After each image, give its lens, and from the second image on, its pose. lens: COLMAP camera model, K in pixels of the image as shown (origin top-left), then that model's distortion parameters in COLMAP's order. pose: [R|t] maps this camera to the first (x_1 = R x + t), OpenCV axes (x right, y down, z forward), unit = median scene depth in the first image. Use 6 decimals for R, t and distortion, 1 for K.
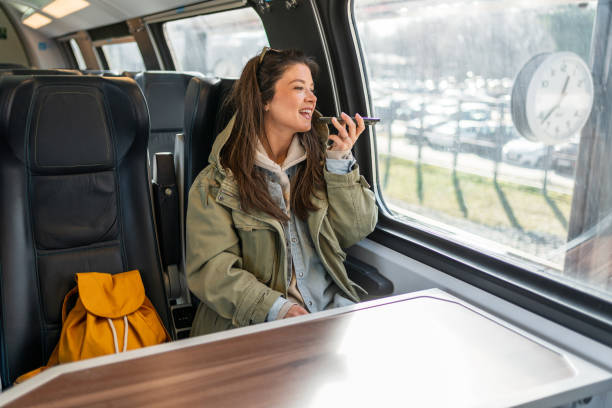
lens RADIAL K [[623.9, 0, 307.7], [0, 623.9, 188.6], [0, 0, 1]] dist [-0.003752, -0.001598]
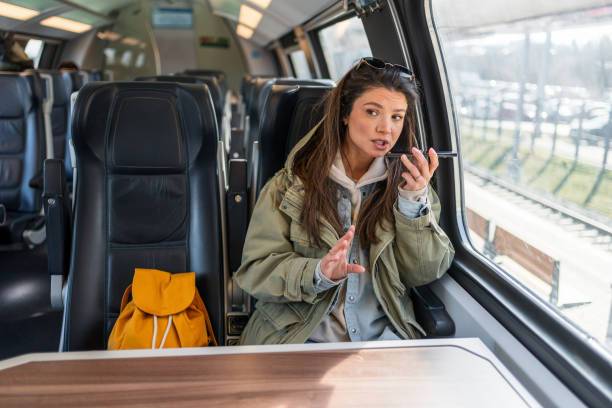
lens RADIAL K [[623.9, 0, 307.7], [0, 623.9, 188.6], [0, 0, 1]] dist [-0.003752, -0.001598]
pose [[0.926458, 0.075916, -0.368663, 0.260582], [-0.080435, 0.996755, 0.003120, -0.024268], [0.367704, 0.026763, 0.929558, 0.109856]]
